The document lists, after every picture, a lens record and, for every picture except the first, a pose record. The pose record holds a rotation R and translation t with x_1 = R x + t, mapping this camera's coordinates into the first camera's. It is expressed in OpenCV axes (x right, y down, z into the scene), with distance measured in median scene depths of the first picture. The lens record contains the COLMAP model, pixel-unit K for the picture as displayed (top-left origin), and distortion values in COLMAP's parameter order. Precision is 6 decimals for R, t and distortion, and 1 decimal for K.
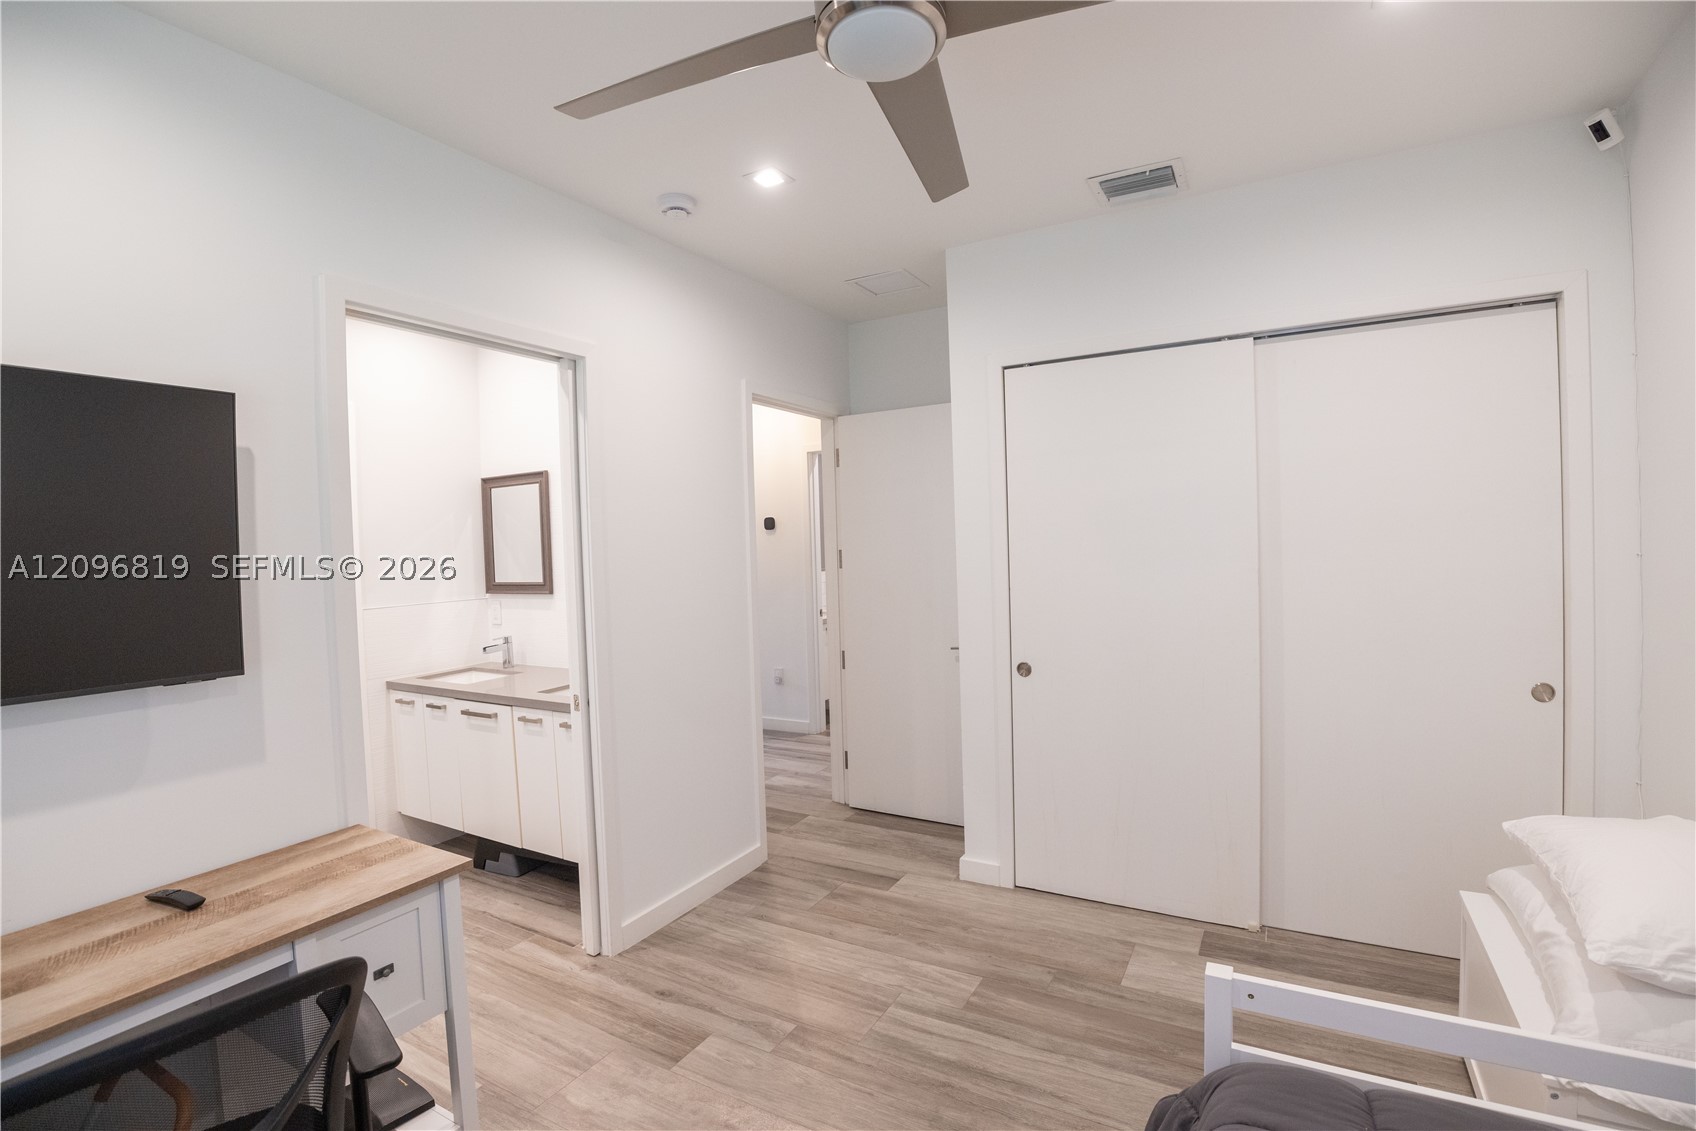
lens RADIAL K [[768.5, 0, 842.3], [0, 768.5, 568.5], [0, 0, 1]] dist [-0.030922, 0.000071]
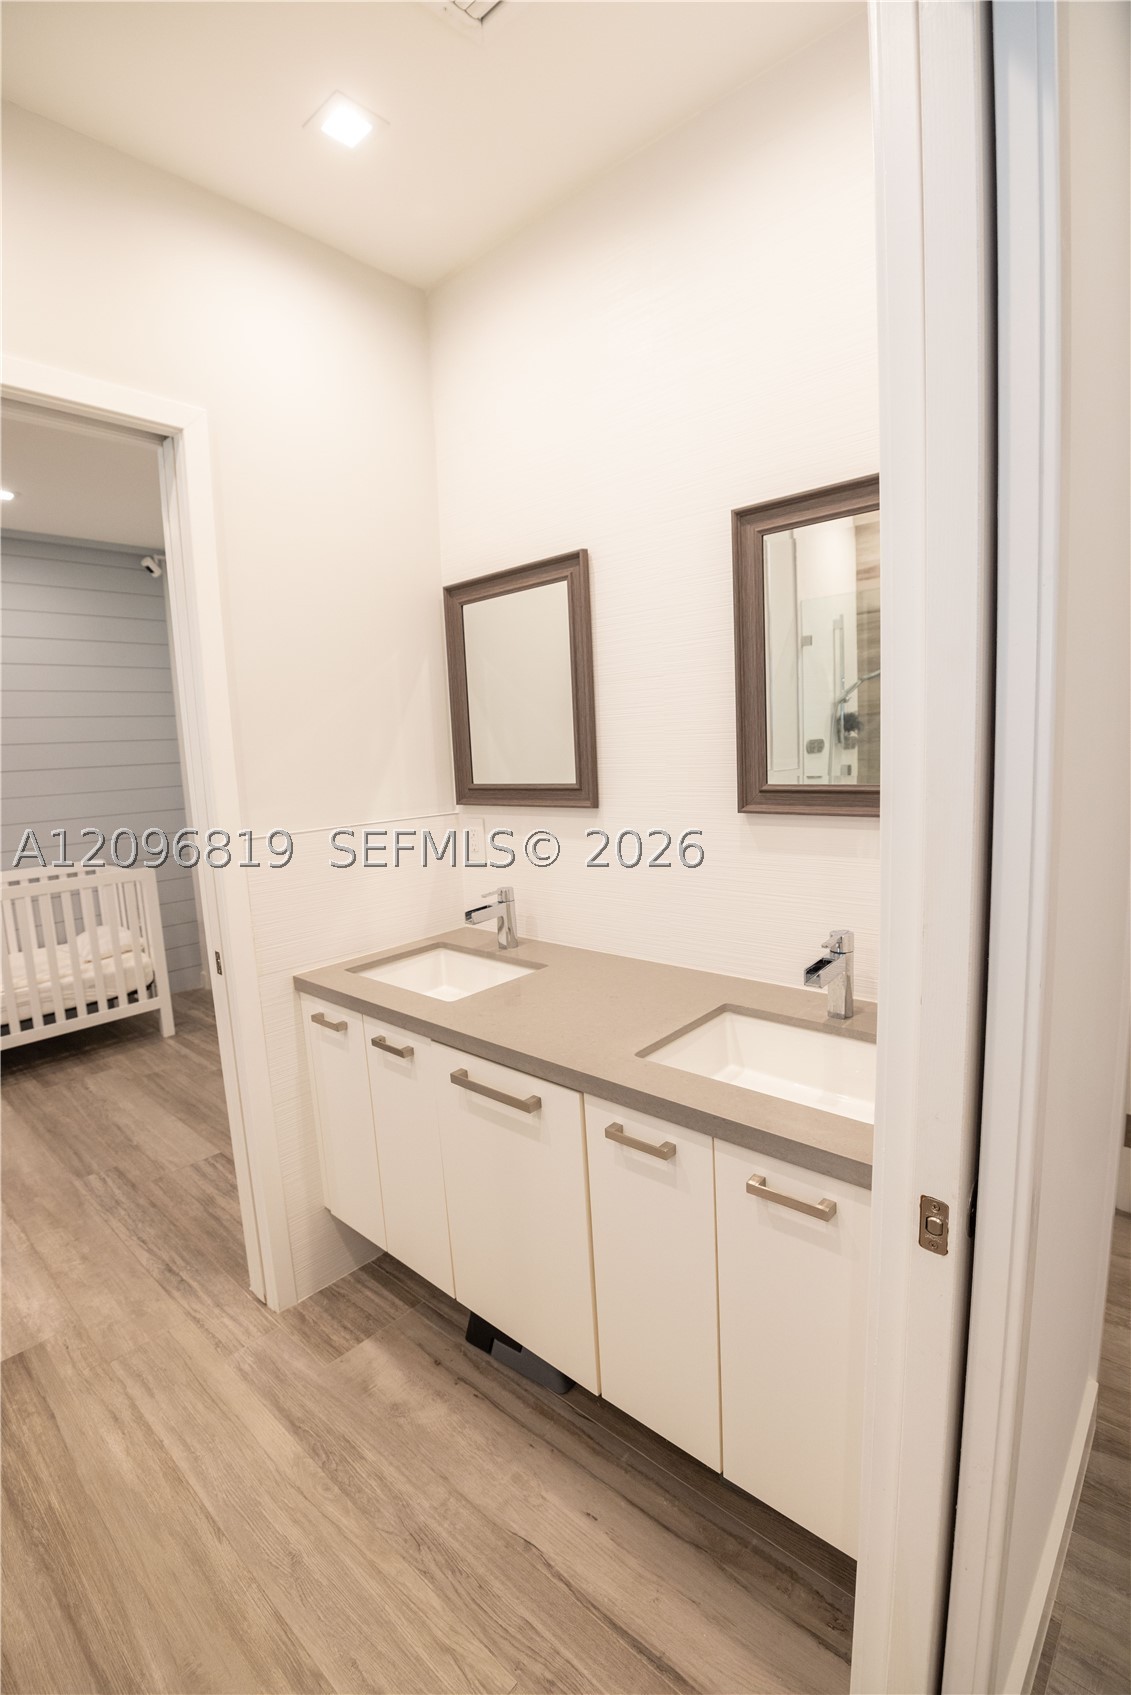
lens RADIAL K [[768.1, 0, 566.6], [0, 768.1, 838.2], [0, 0, 1]] dist [-0.030922, 0.000071]
pose [[0.981620, 0.010101, -0.190577, -0.296965], [0.008986, 0.995044, 0.099028, 0.003566], [0.190632, -0.098921, 0.976665, 0.498231]]
